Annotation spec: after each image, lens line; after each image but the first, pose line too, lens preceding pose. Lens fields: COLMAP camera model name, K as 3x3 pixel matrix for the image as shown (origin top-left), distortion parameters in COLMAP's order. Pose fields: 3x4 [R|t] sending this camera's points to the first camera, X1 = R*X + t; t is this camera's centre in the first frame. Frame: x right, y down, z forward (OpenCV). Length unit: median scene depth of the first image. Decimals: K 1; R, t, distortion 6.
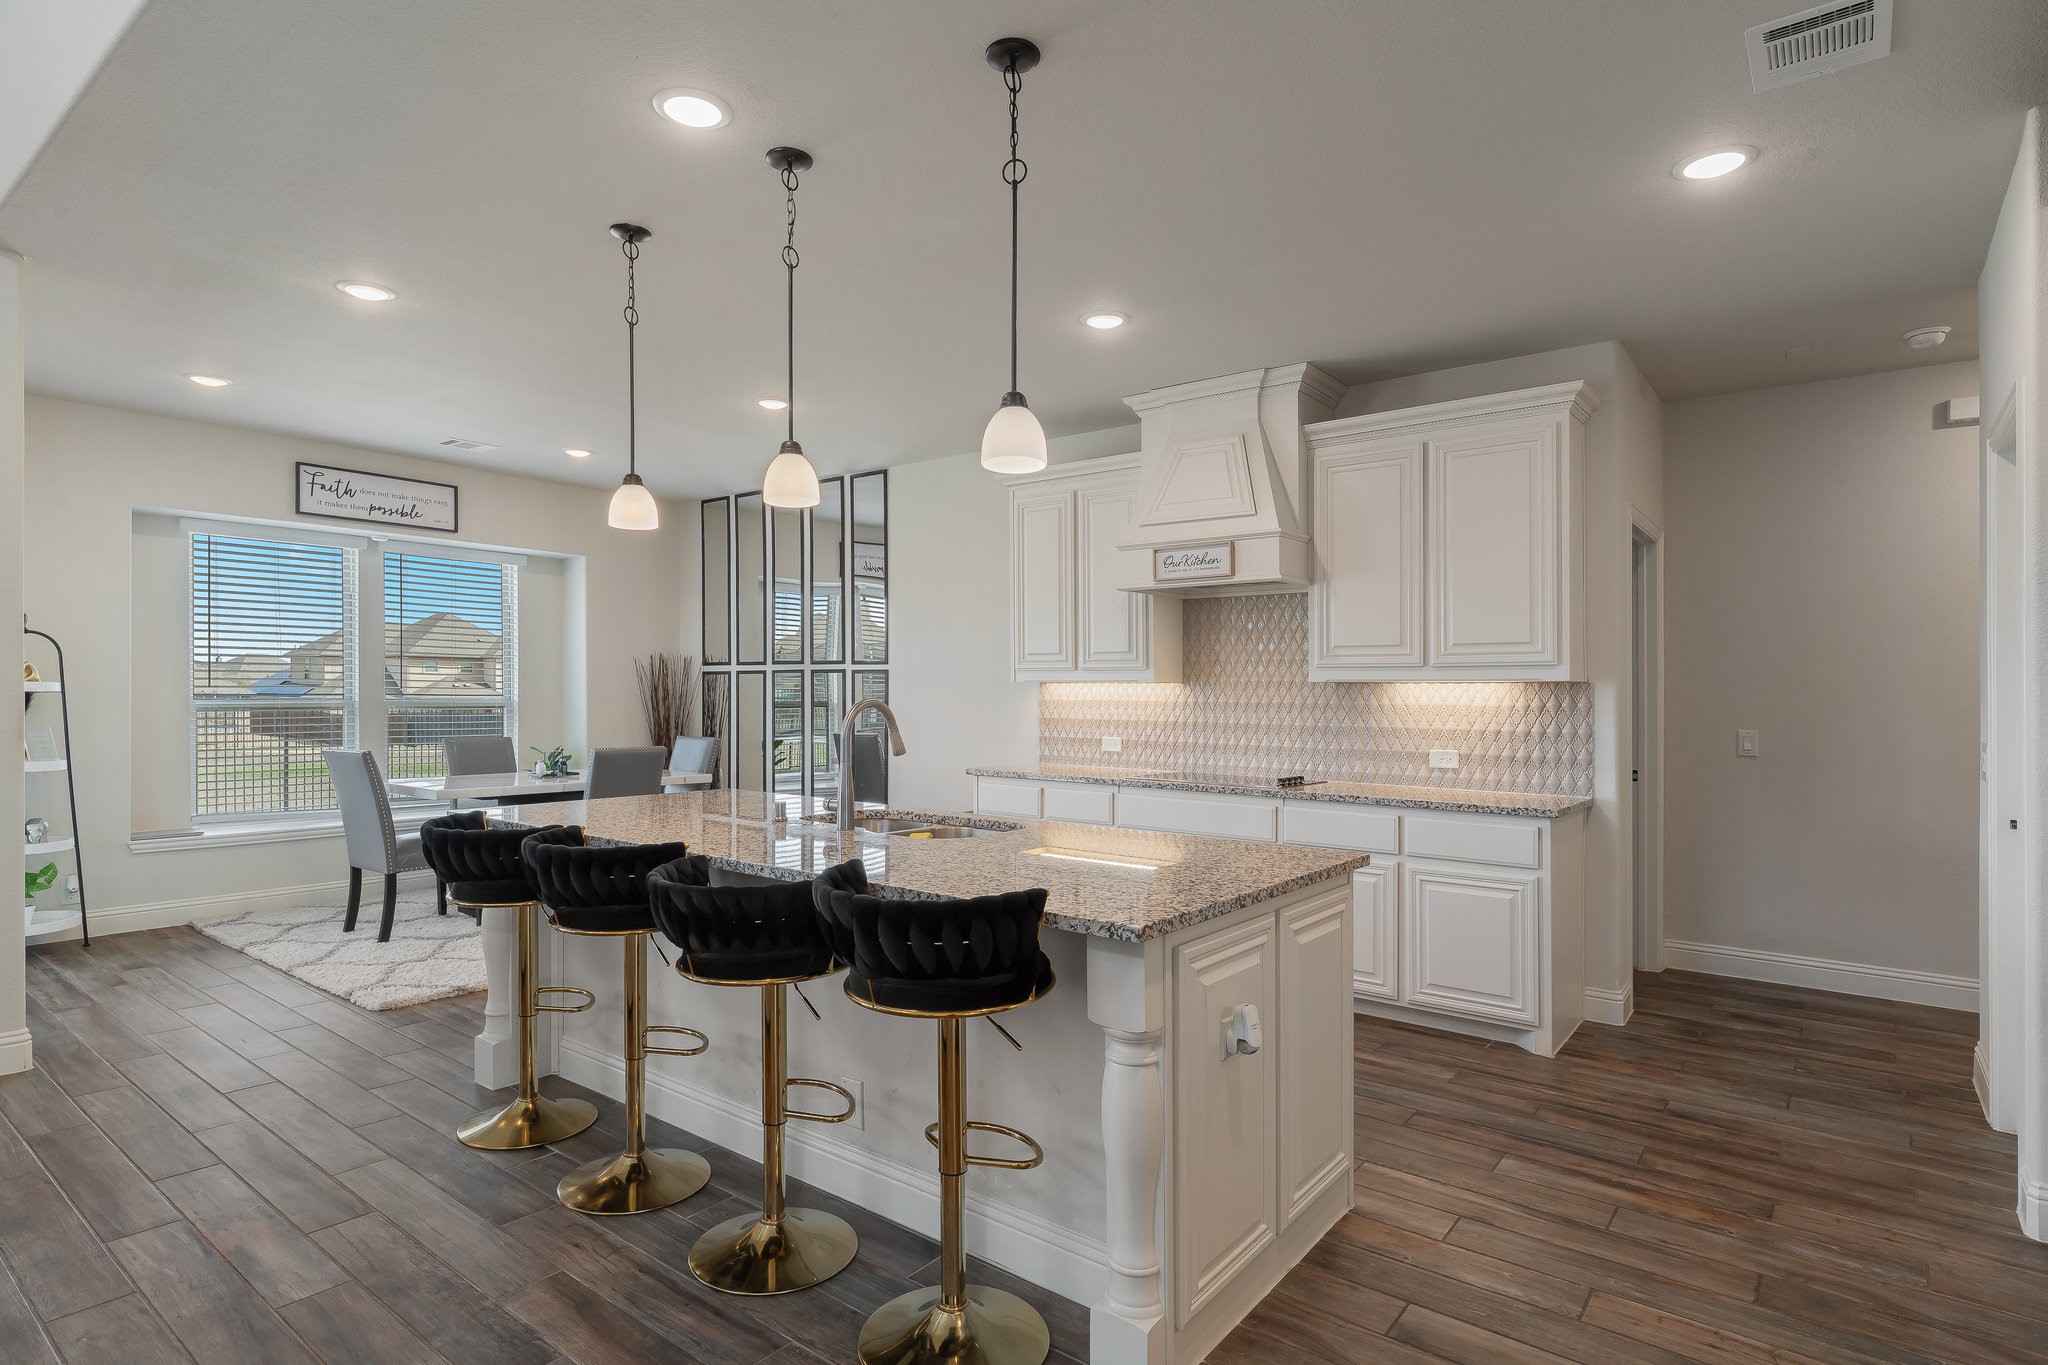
lens RADIAL K [[1054.6, 0, 997.8], [0, 1054.6, 705.4], [0, 0, 1]] dist [0.002673, 0.000601]
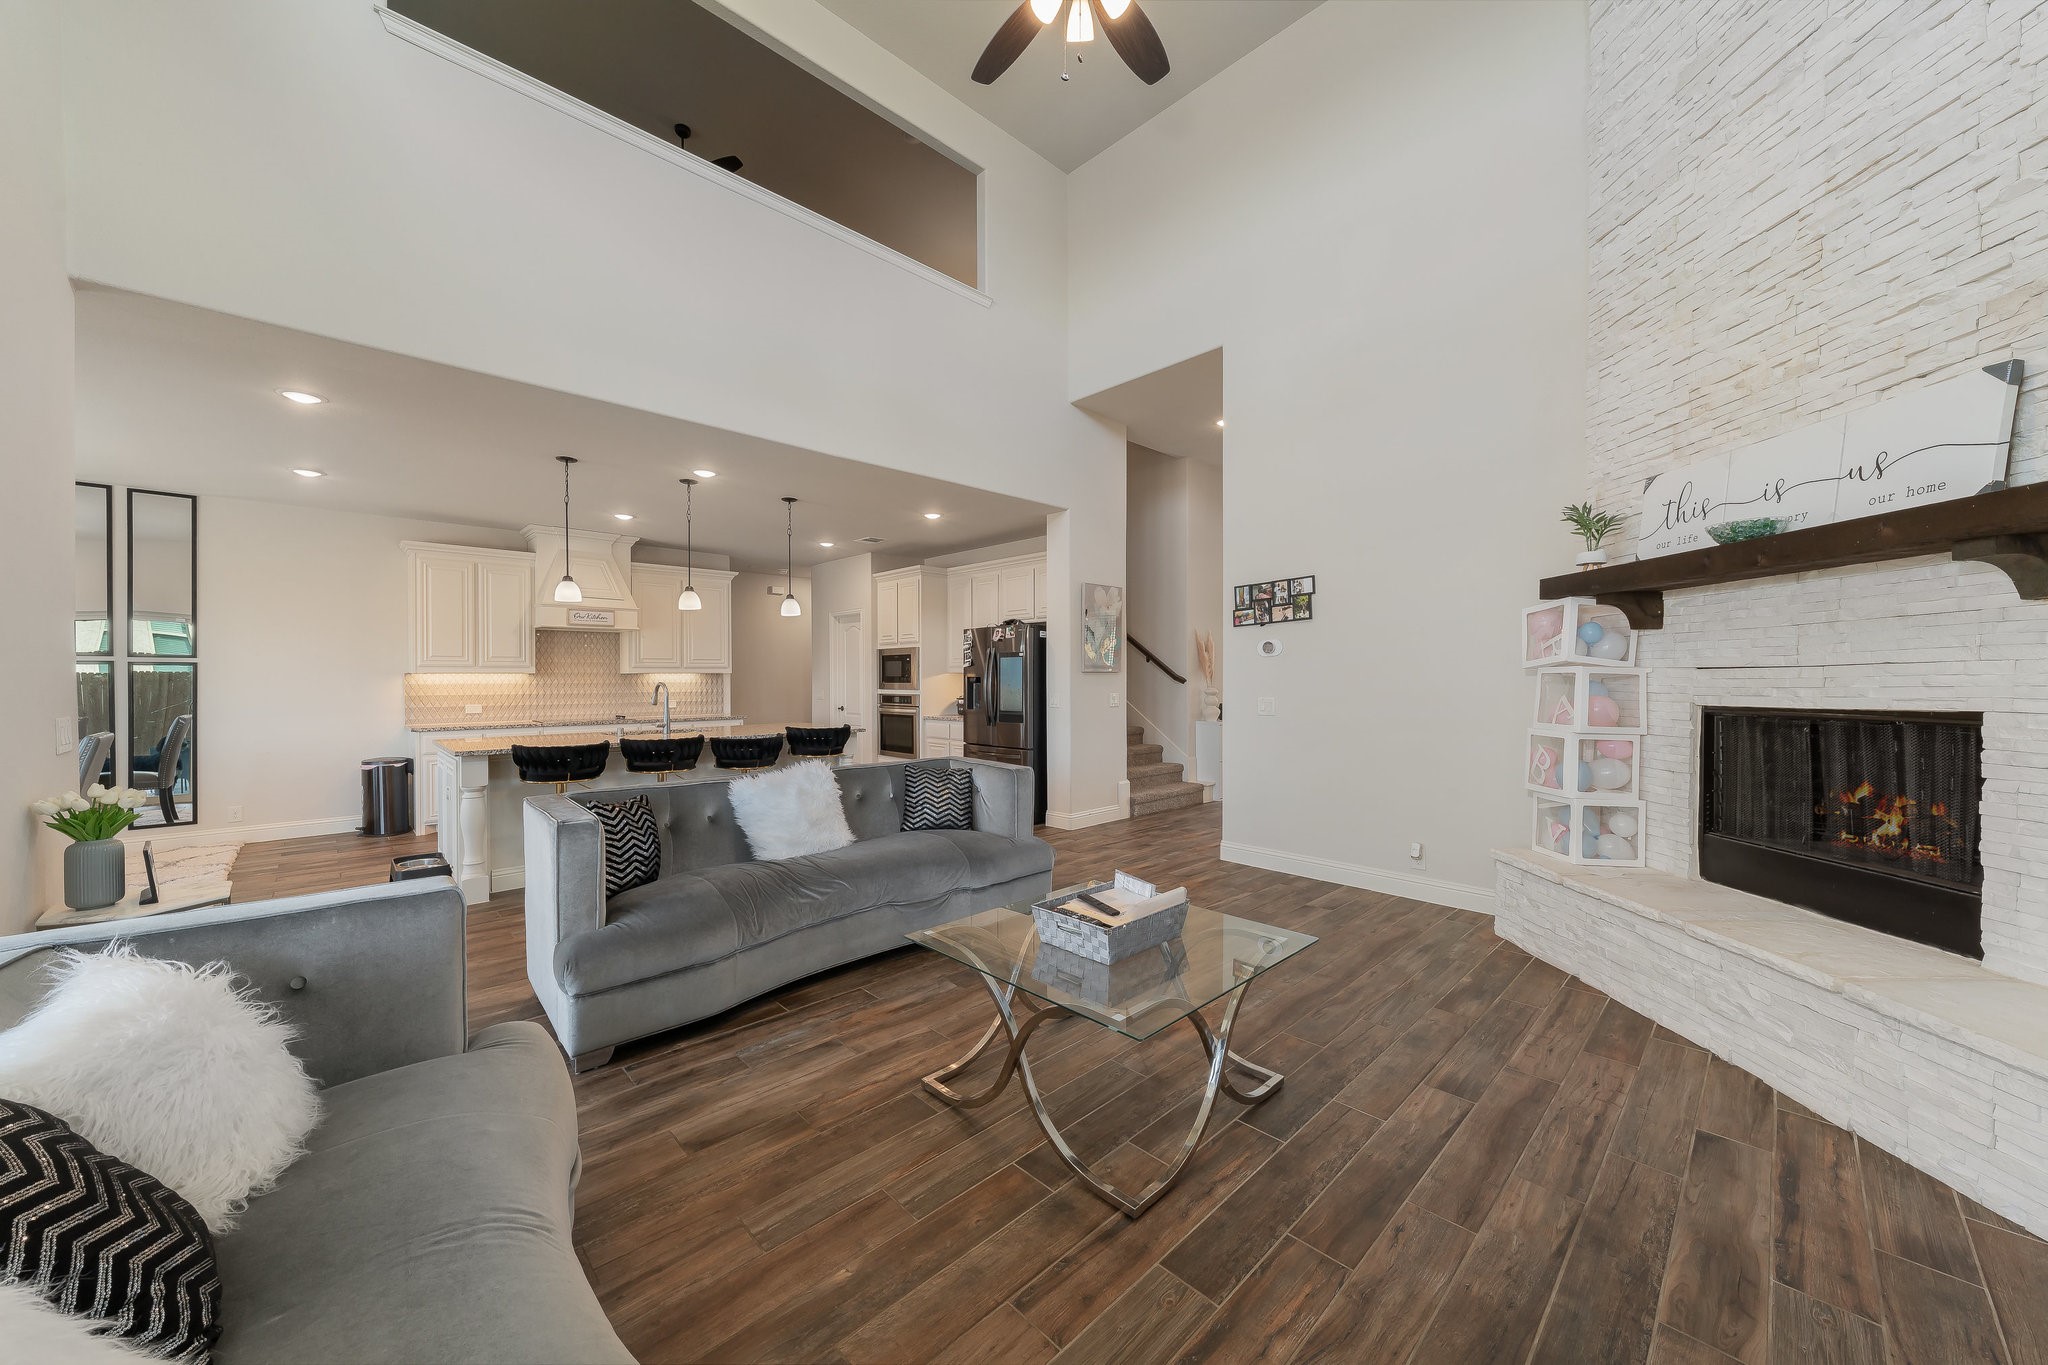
lens RADIAL K [[726.6, 0, 1028.5], [0, 726.6, 675.3], [0, 0, 1]] dist [0.001744, 0.000104]
pose [[0.111724, -0.003416, 0.993733, -1.352214], [0.015288, 0.999882, 0.001718, -0.009836], [-0.993622, 0.015000, 0.111763, -0.039852]]
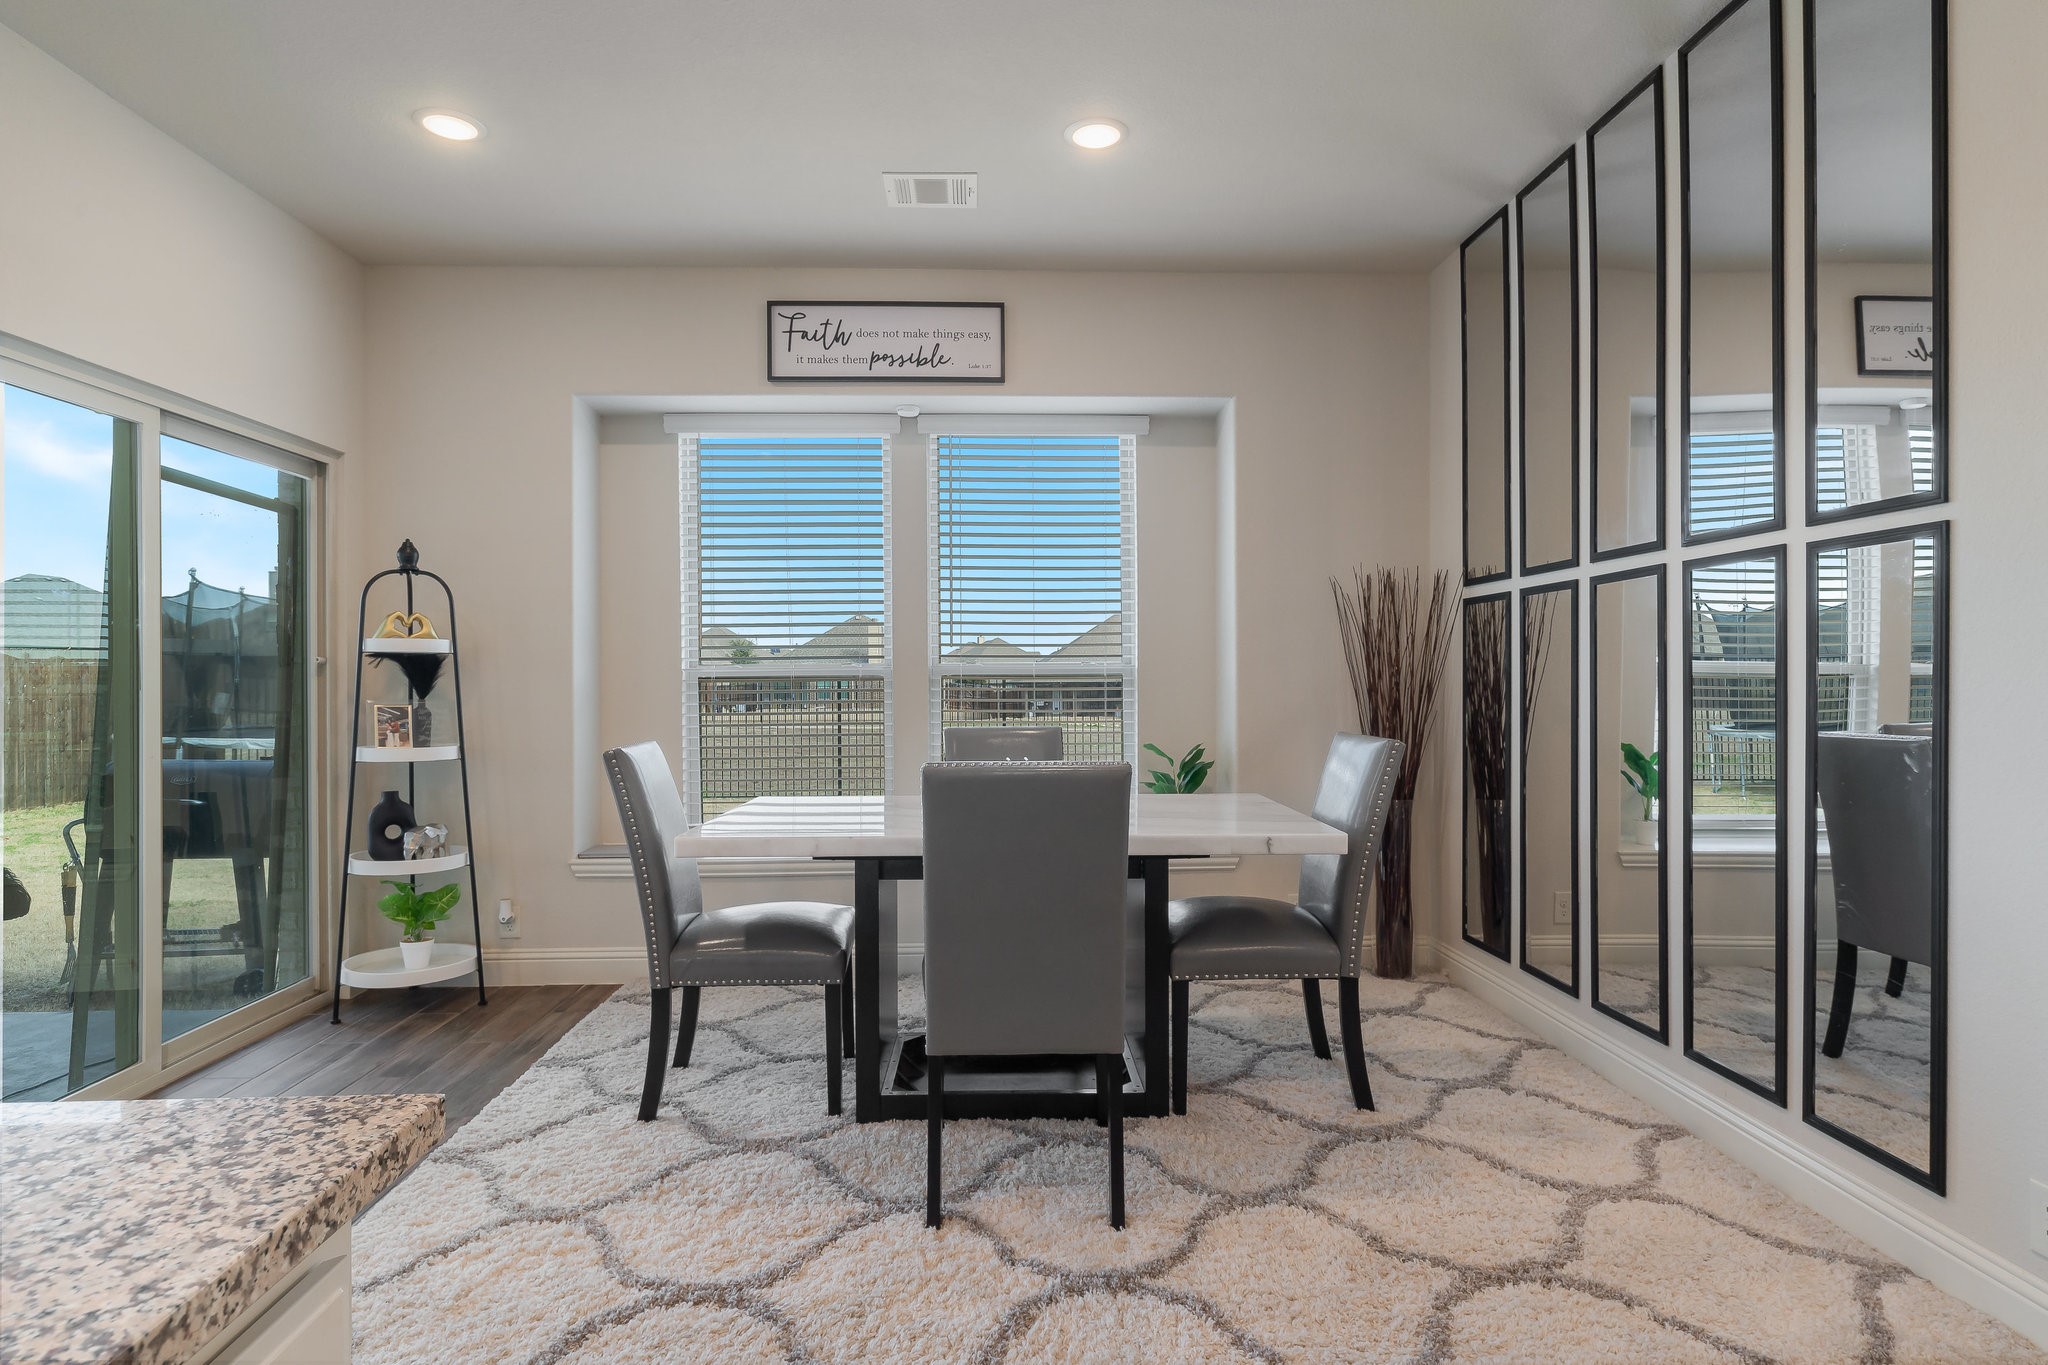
lens RADIAL K [[1054.6, 0, 1029.4], [0, 1054.6, 707.4], [0, 0, 1]] dist [0.002673, 0.000601]
pose [[0.659421, 0.009075, -0.751719, -0.086572], [0.002768, 0.999891, 0.014499, 0.020916], [0.751769, -0.011642, 0.659324, 1.030200]]
